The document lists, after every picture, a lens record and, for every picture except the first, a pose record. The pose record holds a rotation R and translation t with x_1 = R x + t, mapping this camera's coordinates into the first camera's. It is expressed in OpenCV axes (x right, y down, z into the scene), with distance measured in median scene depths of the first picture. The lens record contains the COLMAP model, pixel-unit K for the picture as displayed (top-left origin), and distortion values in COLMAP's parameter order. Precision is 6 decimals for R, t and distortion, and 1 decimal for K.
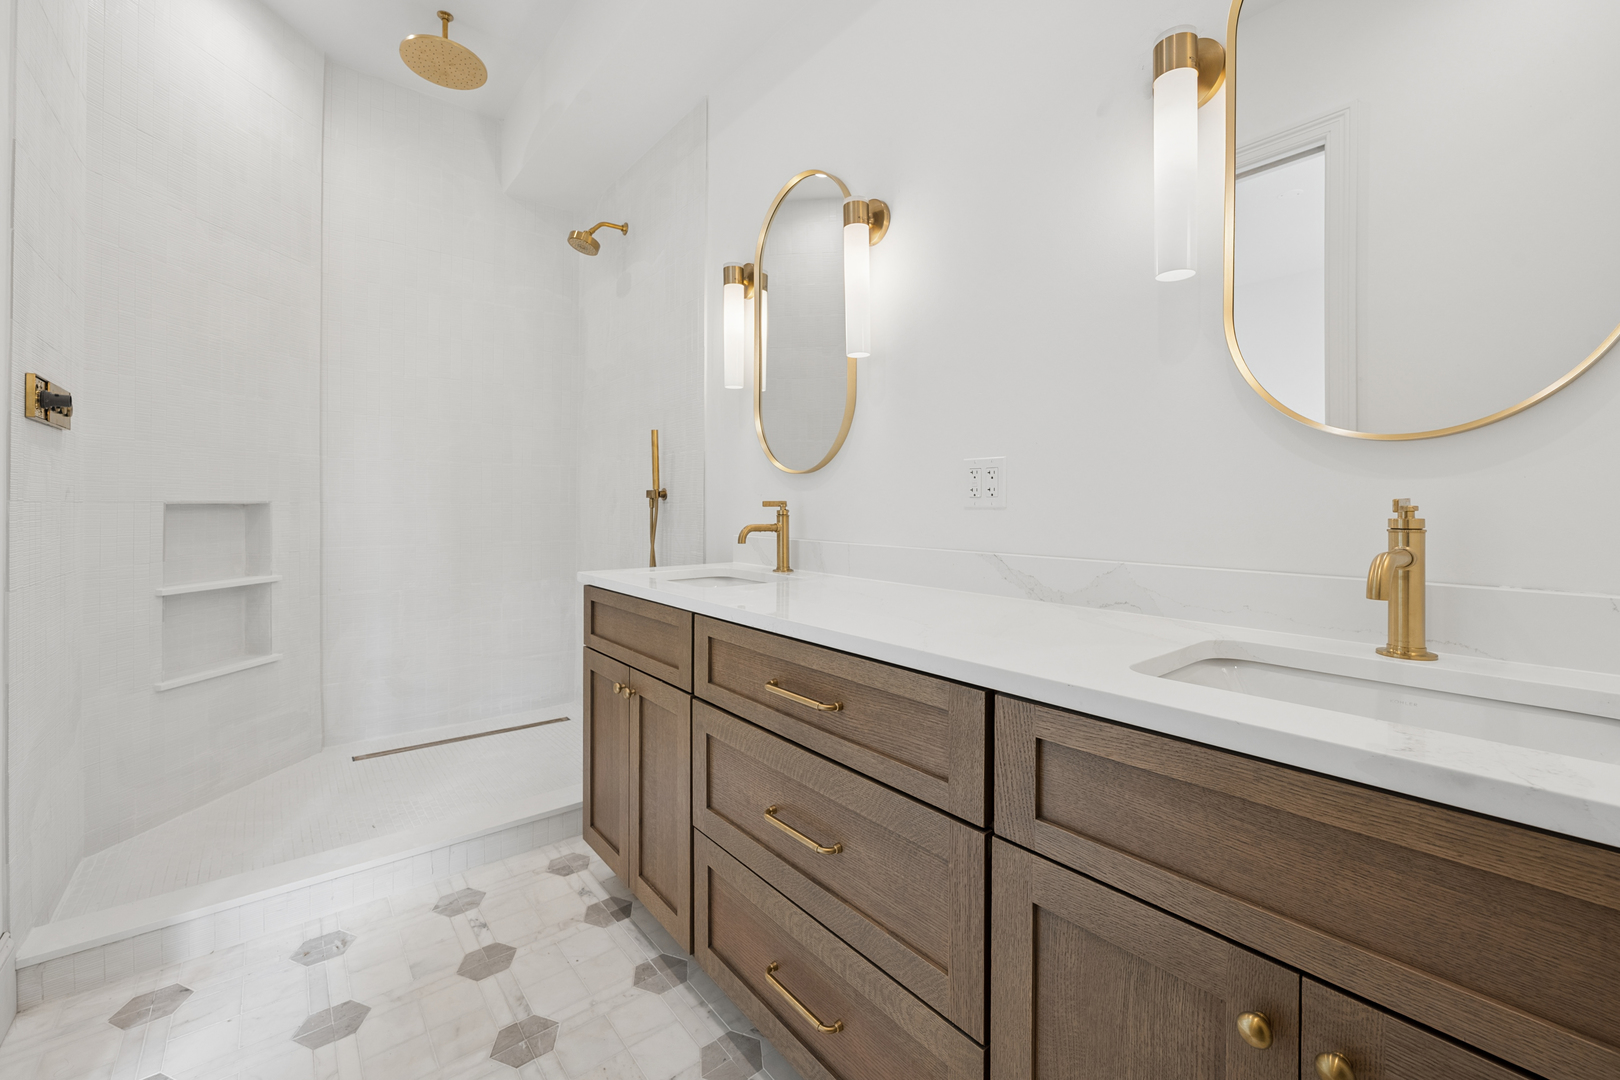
lens RADIAL K [[656.8, 0, 776.7], [0, 656.8, 503.1], [0, 0, 1]] dist [-0.002831, -0.000488]
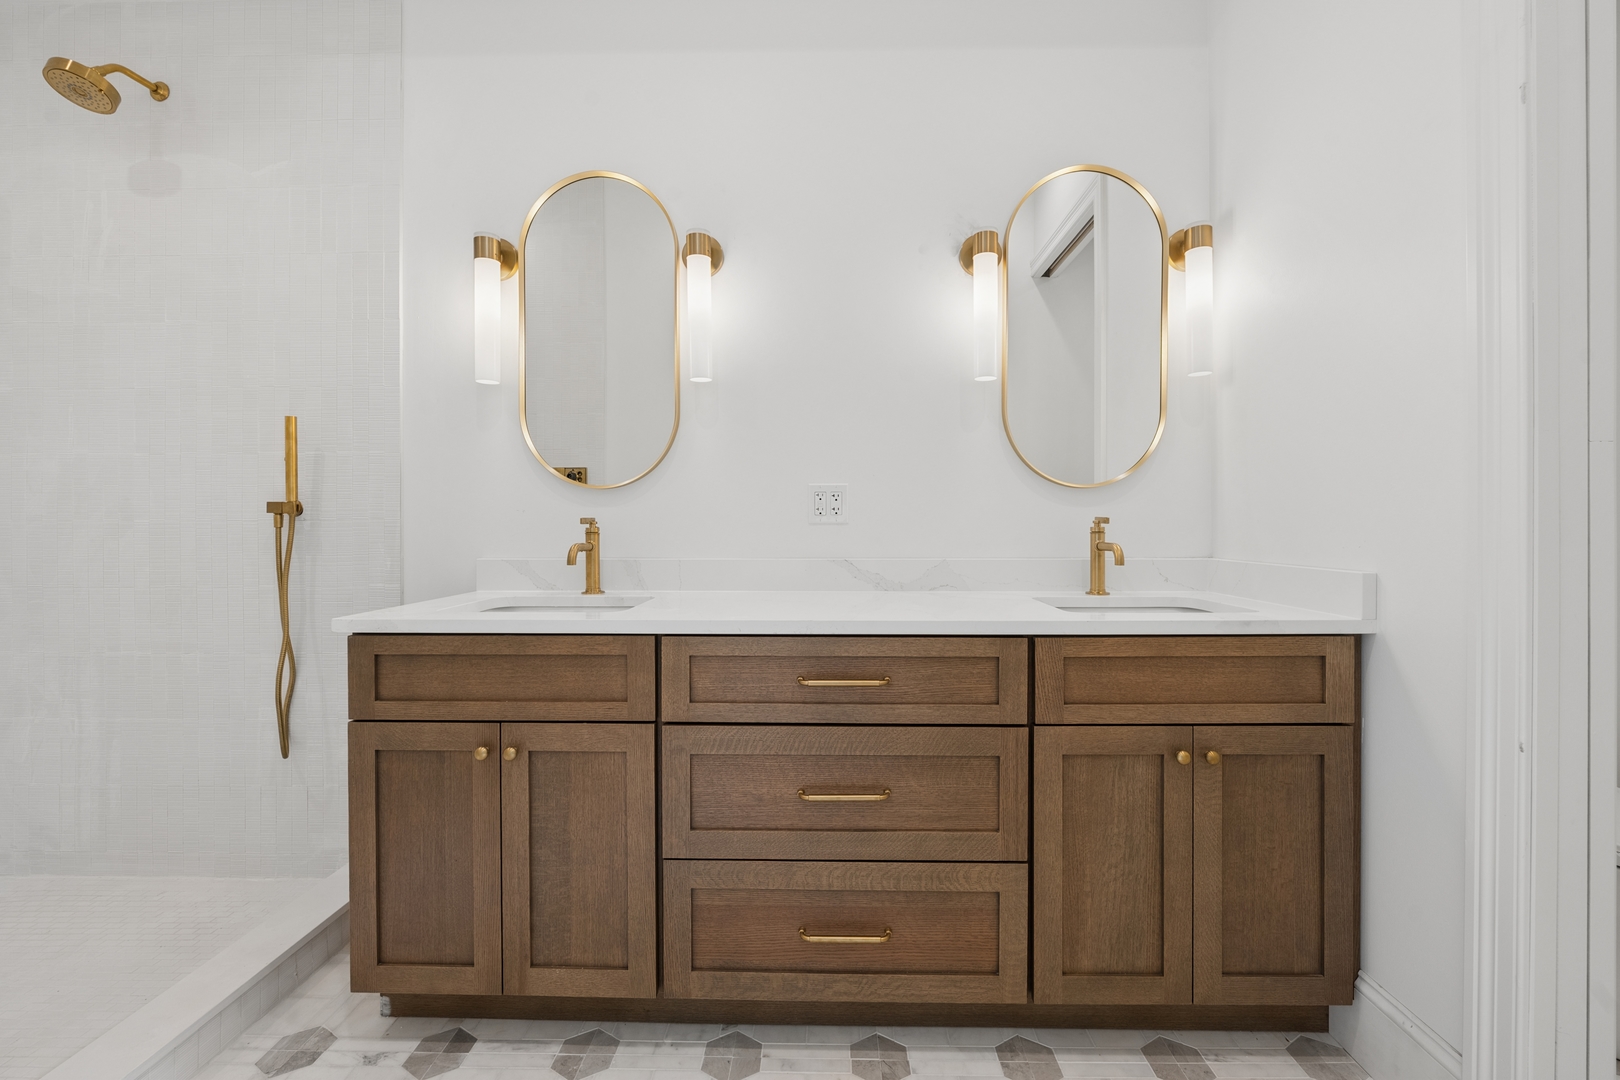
lens RADIAL K [[663.9, 0, 819.3], [0, 663.9, 525.0], [0, 0, 1]] dist [-0.005083, 0.000111]
pose [[0.636383, -0.005330, 0.771354, -0.795827], [0.000924, 0.999981, 0.006148, 0.002602], [-0.771372, -0.003200, 0.636376, 0.237392]]
